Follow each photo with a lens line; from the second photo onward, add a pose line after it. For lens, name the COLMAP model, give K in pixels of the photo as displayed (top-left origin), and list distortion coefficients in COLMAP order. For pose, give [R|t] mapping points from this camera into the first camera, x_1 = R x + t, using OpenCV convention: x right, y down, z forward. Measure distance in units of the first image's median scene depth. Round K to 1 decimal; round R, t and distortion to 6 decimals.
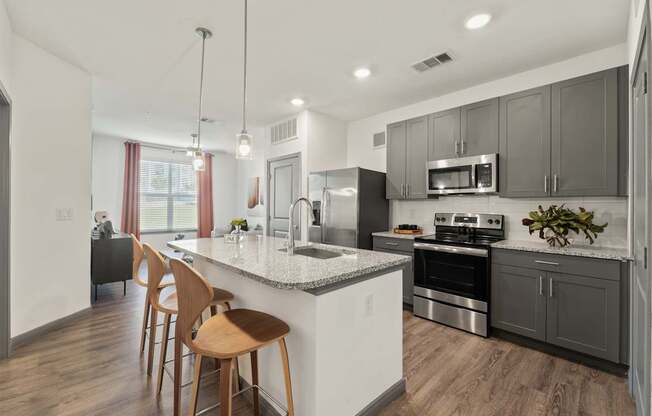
lens RADIAL K [[274.0, 0, 324.7], [0, 274.0, 206.9], [0, 0, 1]] dist [-0.000422, -0.000276]
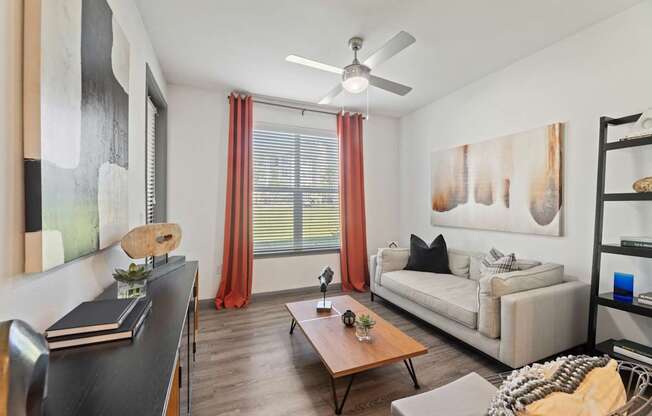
lens RADIAL K [[274.0, 0, 322.1], [0, 274.0, 206.8], [0, 0, 1]] dist [-0.000422, -0.000276]
pose [[0.945446, -0.004890, -0.325742, -0.347717], [0.004881, 0.999988, -0.000844, -0.005022], [0.325742, -0.000792, 0.945458, 0.503433]]
